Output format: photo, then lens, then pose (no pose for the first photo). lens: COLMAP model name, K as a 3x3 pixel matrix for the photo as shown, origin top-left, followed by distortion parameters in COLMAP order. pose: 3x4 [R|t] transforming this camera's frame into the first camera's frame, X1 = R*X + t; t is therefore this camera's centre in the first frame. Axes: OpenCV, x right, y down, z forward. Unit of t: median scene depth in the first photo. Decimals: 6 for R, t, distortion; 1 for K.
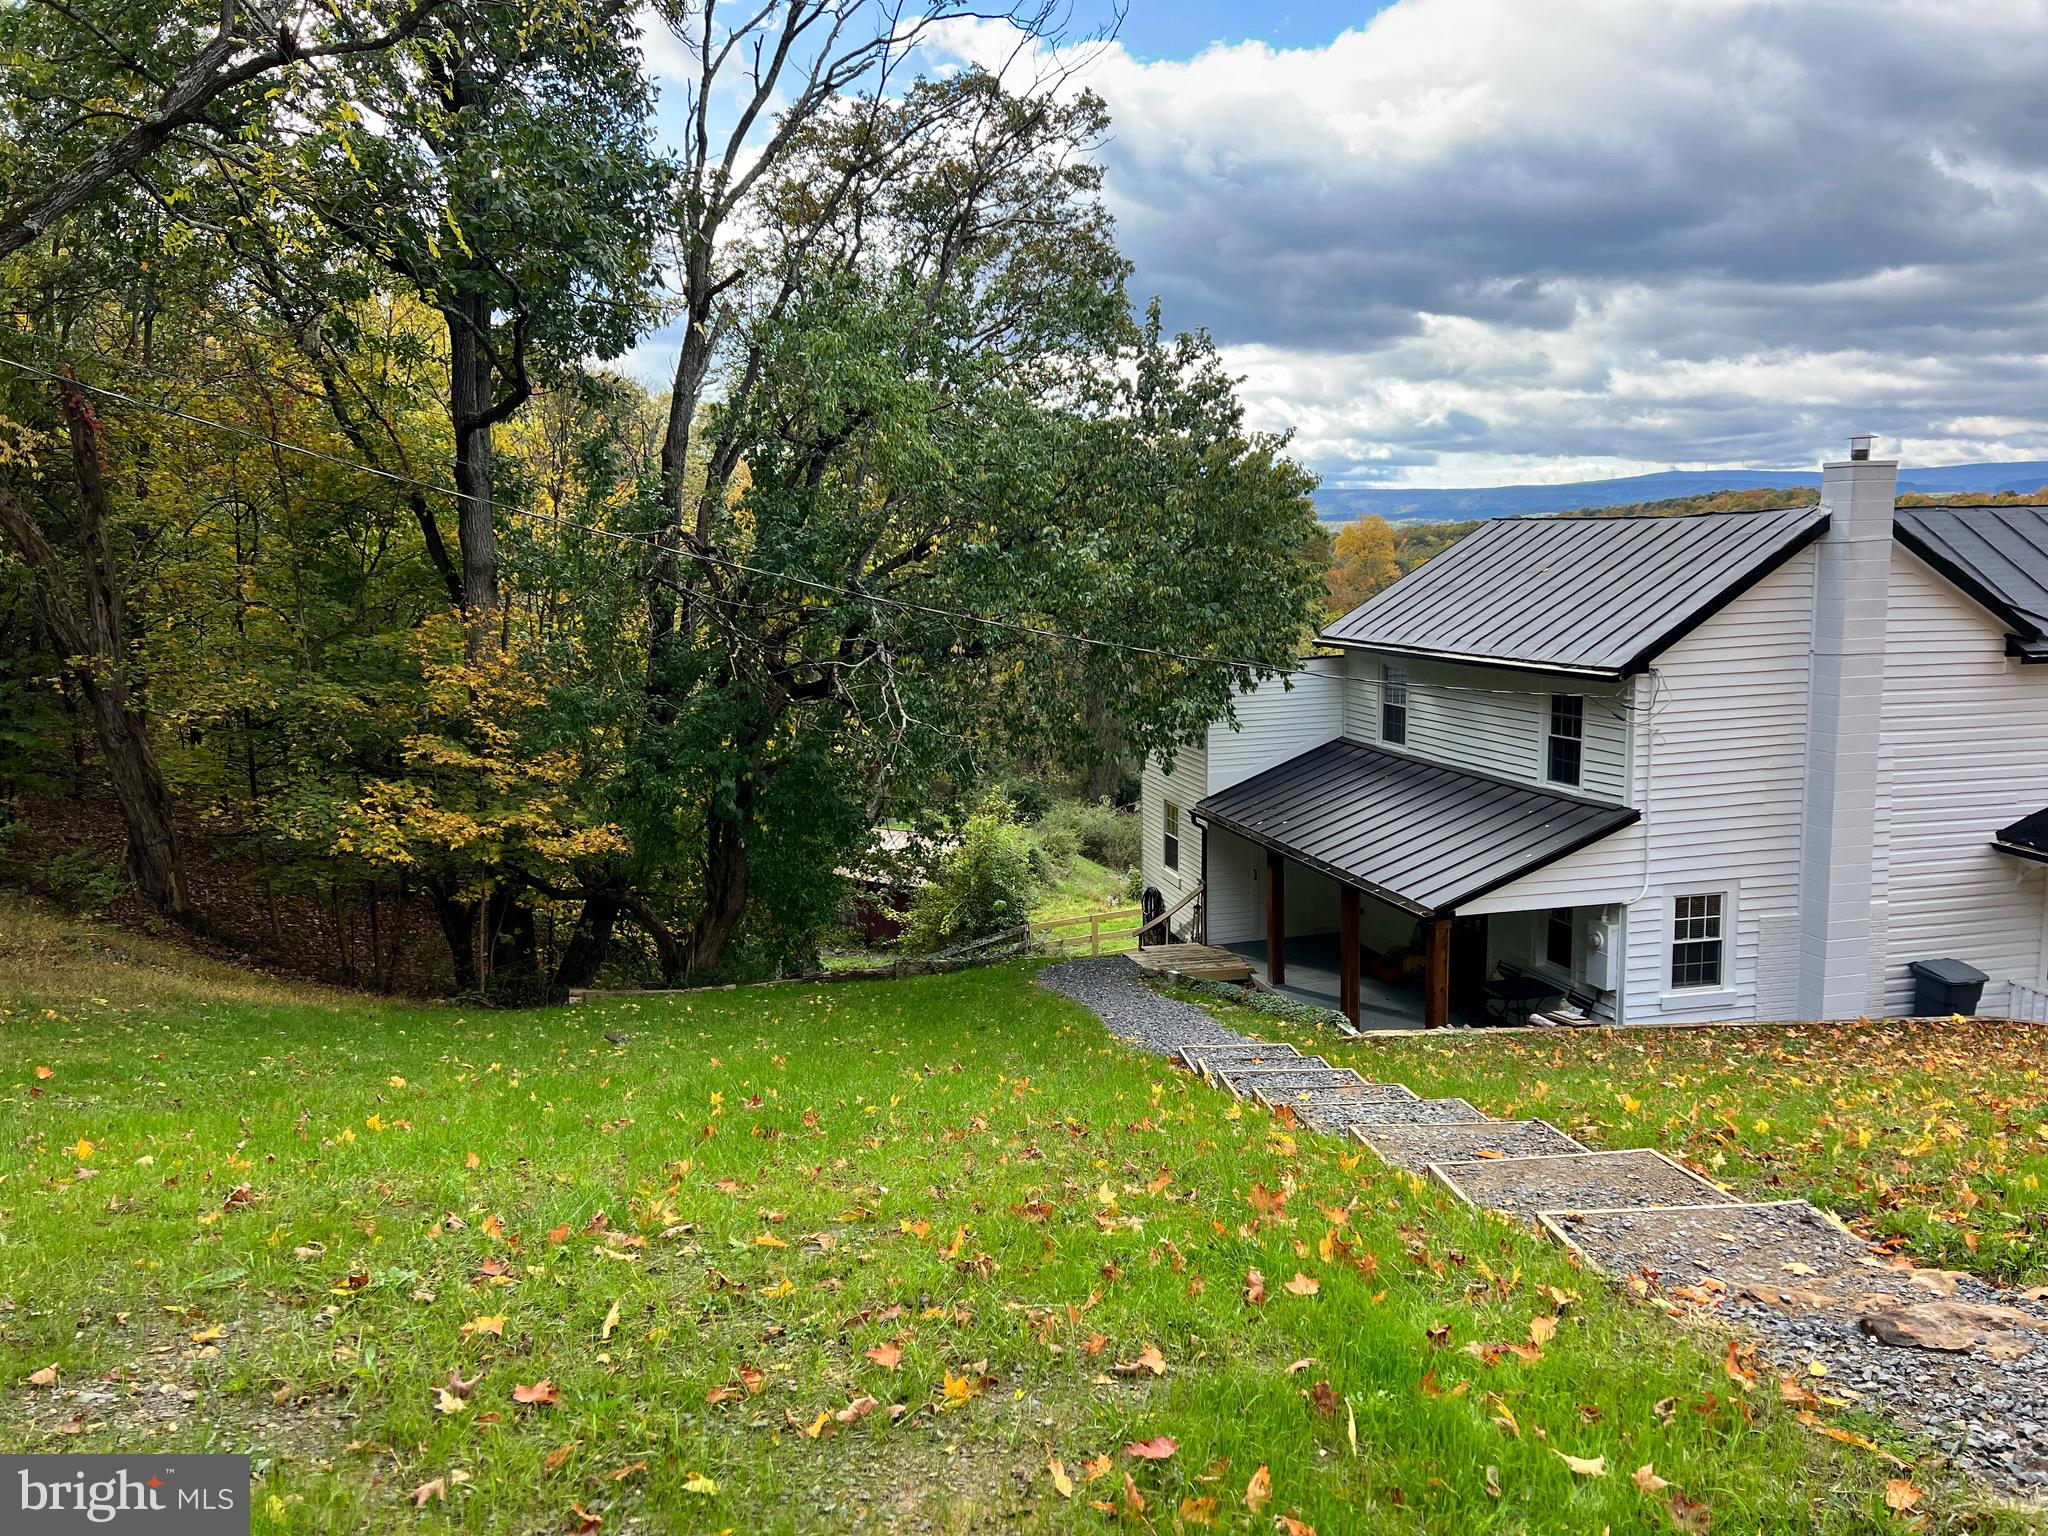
lens RADIAL K [[1561.6, 0, 1022.5], [0, 1561.6, 781.7], [0, 0, 1]] dist [0.054106, -0.079064]
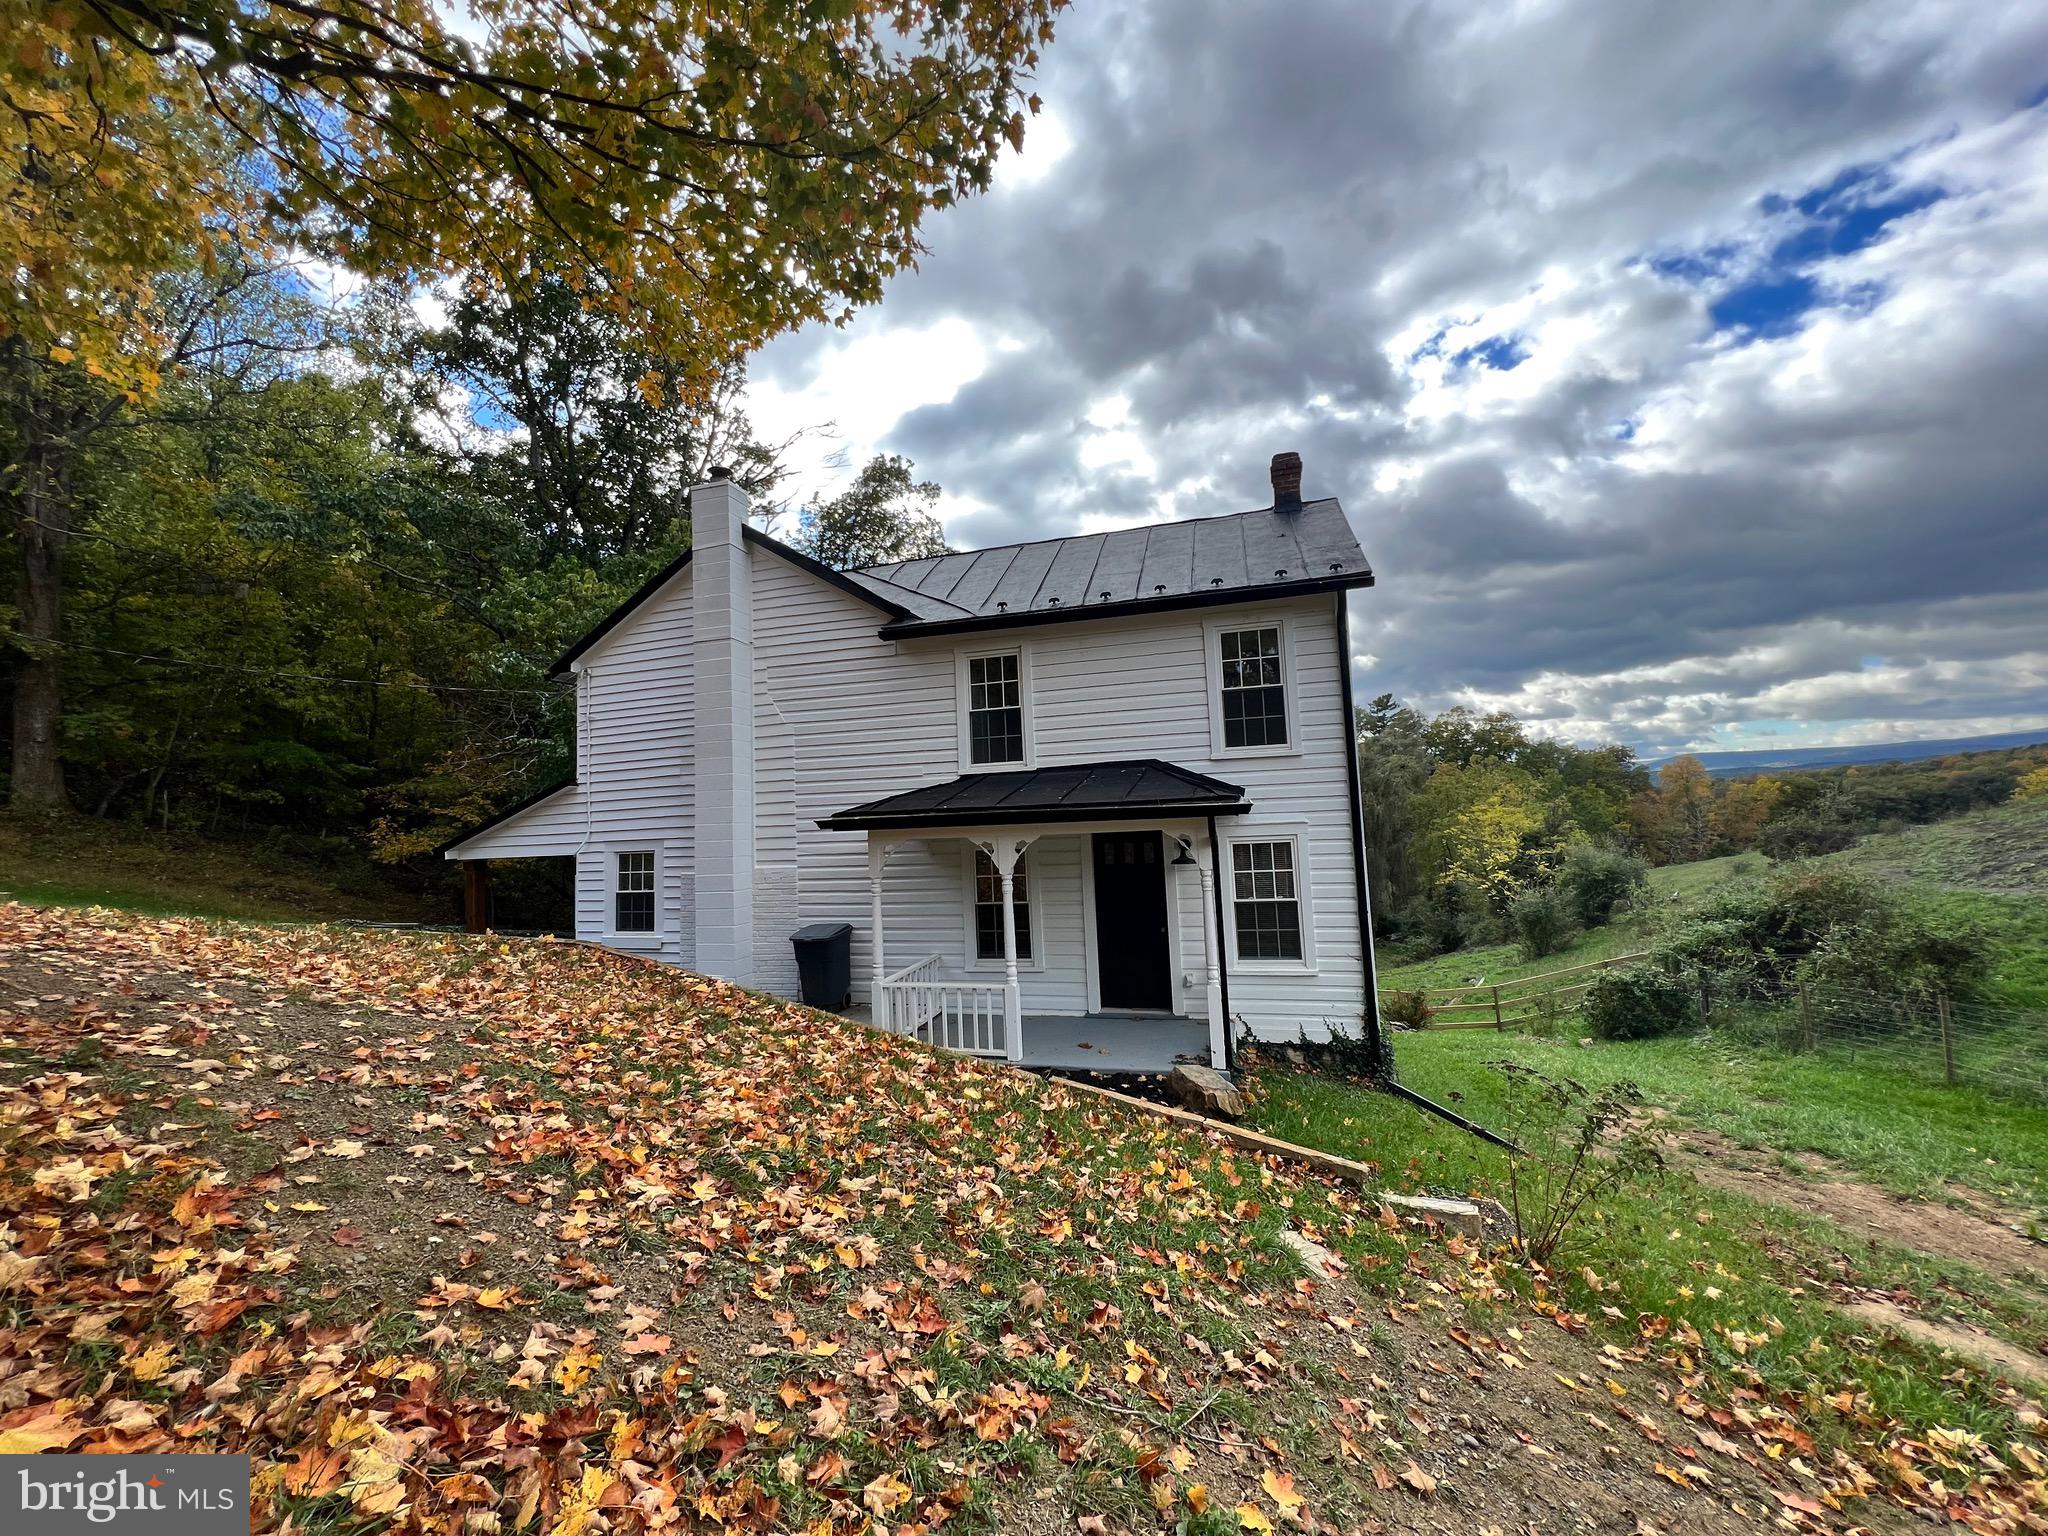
lens RADIAL K [[811.7, 0, 1024.1], [0, 811.7, 761.6], [0, 0, 1]] dist [0.000642, 0.000325]
pose [[0.866039, -0.053419, -0.497114, 0.990127], [-0.048934, 0.980446, -0.190607, 0.106583], [0.497575, 0.189399, 0.846491, 0.599420]]
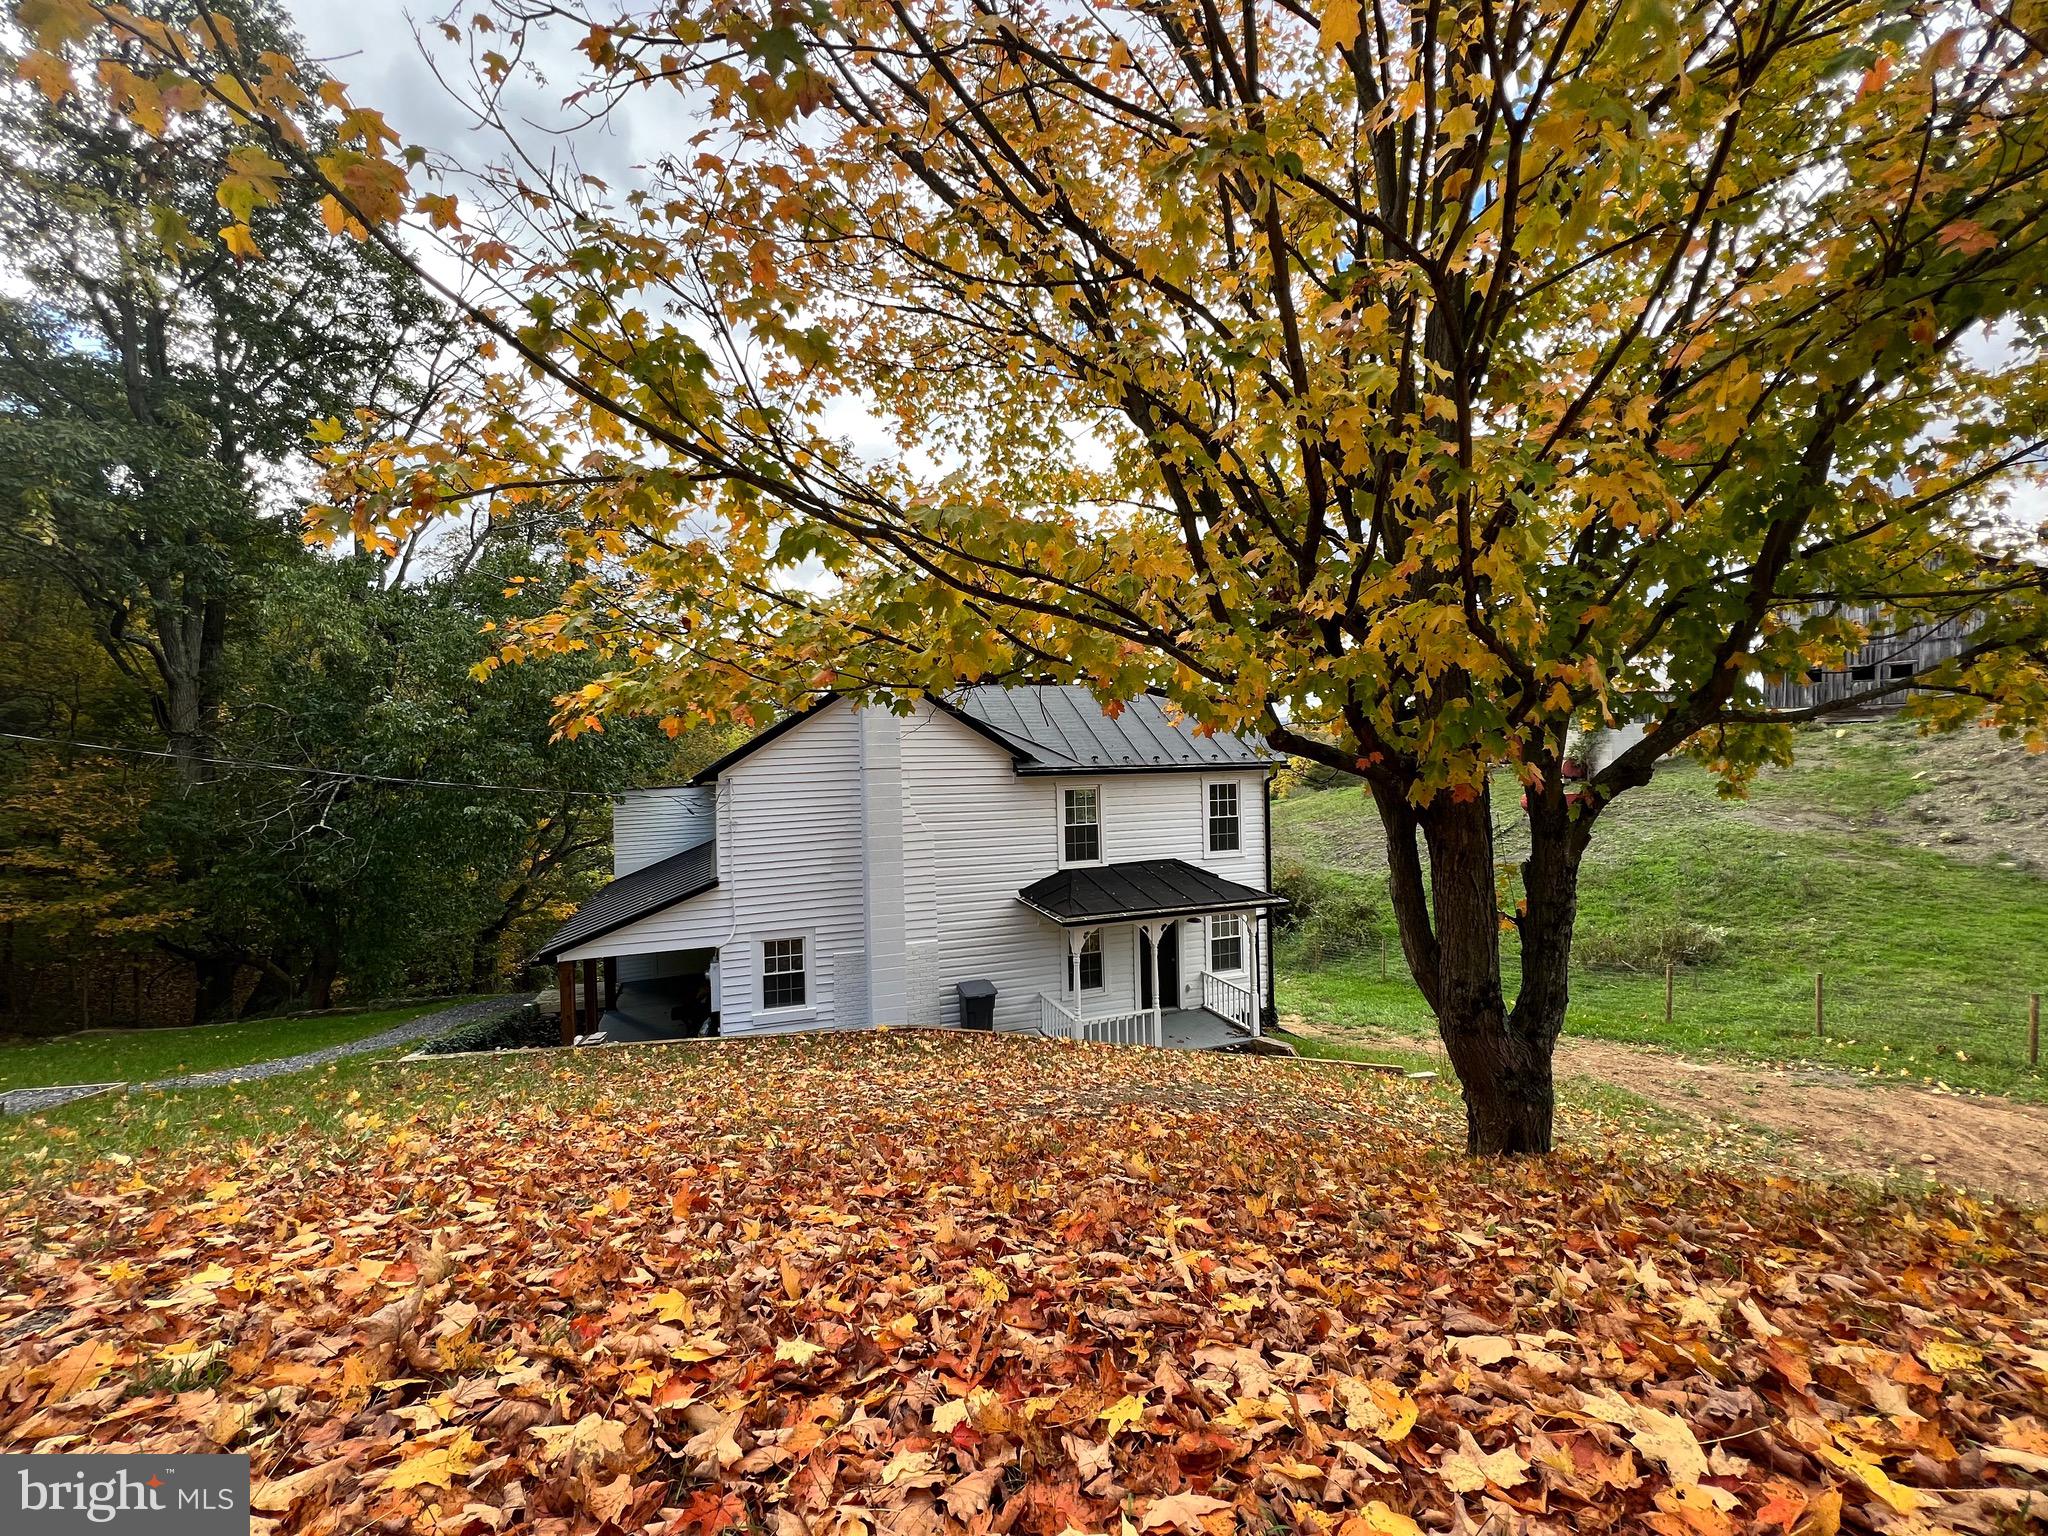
lens RADIAL K [[811.7, 0, 1024.1], [0, 811.7, 761.6], [0, 0, 1]] dist [0.000642, 0.000325]
pose [[0.995311, -0.004975, 0.096603, 0.568490], [0.019280, 0.988840, -0.147727, 0.025558], [-0.094790, 0.148897, 0.984299, 0.234972]]
